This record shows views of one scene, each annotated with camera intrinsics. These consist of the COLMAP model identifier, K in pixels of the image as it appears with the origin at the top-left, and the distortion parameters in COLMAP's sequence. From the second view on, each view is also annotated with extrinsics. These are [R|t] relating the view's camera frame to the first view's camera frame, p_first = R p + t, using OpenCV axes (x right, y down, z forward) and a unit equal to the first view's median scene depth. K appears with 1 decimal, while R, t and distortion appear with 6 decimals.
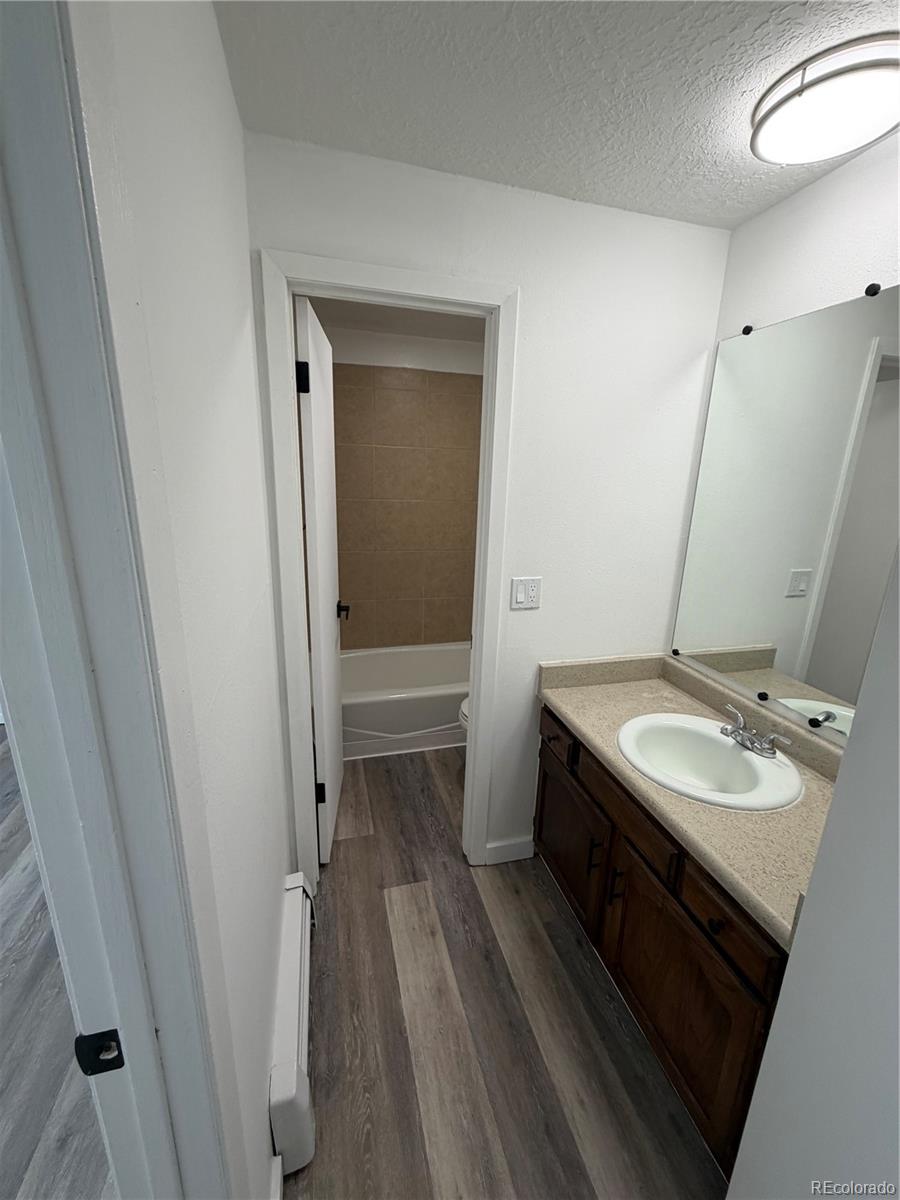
lens RADIAL K [[477.2, 0, 453.6], [0, 477.2, 597.1], [0, 0, 1]] dist [0.000476, 0.000794]
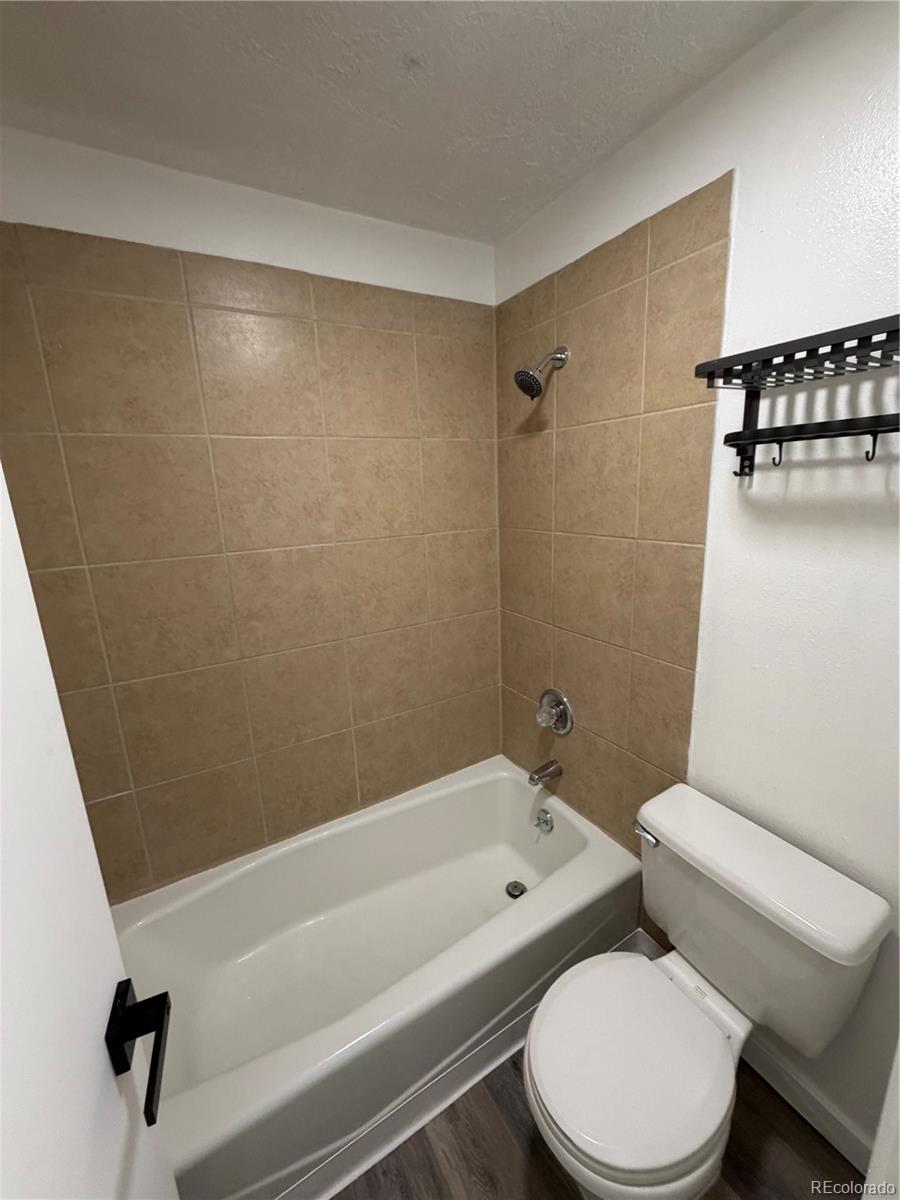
lens RADIAL K [[477.2, 0, 448.6], [0, 477.2, 598.1], [0, 0, 1]] dist [0.000476, 0.000794]
pose [[0.962148, -0.128154, 0.240516, -0.073942], [0.134540, 0.990855, -0.010248, -0.126308], [-0.237004, 0.042219, 0.970591, 0.497480]]
